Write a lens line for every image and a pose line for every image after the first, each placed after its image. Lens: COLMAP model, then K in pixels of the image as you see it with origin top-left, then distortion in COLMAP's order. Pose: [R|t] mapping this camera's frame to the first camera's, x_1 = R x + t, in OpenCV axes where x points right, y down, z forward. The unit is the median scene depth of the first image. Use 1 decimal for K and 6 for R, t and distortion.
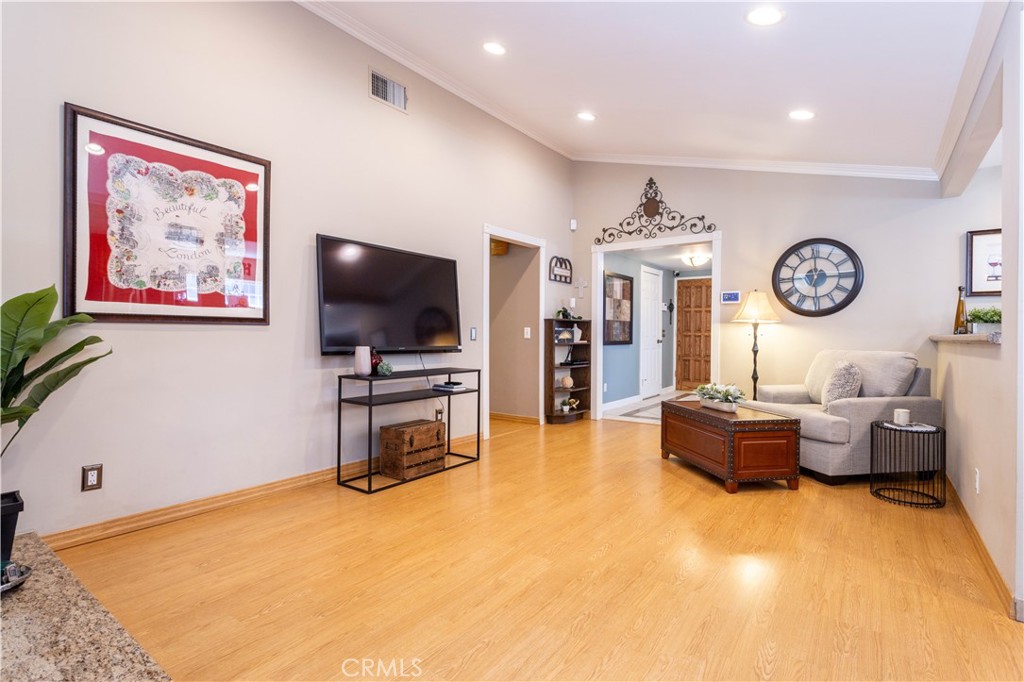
lens RADIAL K [[491.4, 0, 510.8], [0, 491.4, 337.3], [0, 0, 1]] dist [-0.017619, 0.006295]
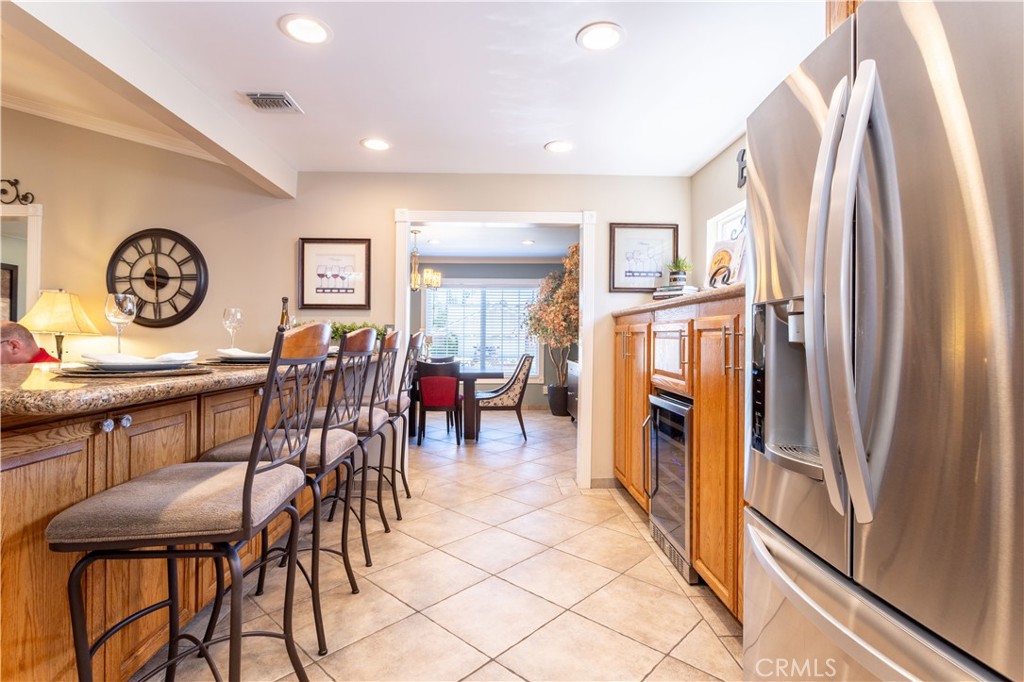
lens RADIAL K [[491.4, 0, 514.0], [0, 491.4, 340.5], [0, 0, 1]] dist [-0.017619, 0.006295]
pose [[0.770604, -0.003875, 0.637303, 0.573552], [0.005081, 0.999987, -0.000064, -0.018258], [-0.637295, 0.003287, 0.770613, 0.020480]]
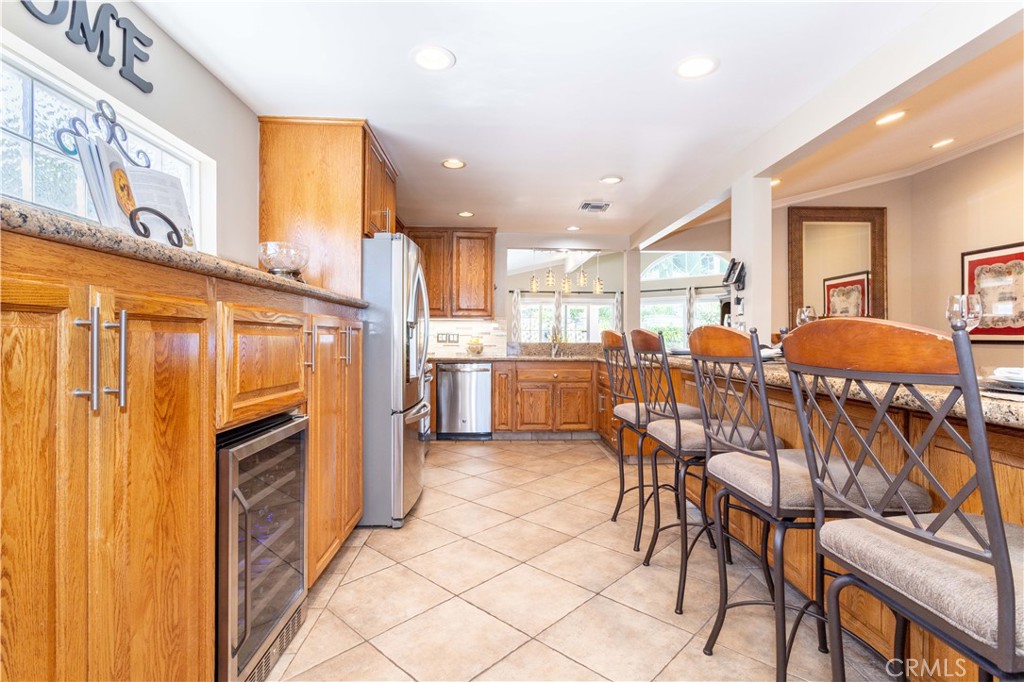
lens RADIAL K [[491.4, 0, 508.4], [0, 491.4, 338.9], [0, 0, 1]] dist [-0.017619, 0.006295]
pose [[-0.777501, -0.007165, -0.628840, 1.140546], [-0.008686, 0.999962, -0.000654, -0.017974], [0.628821, 0.004953, -0.777534, 0.713526]]
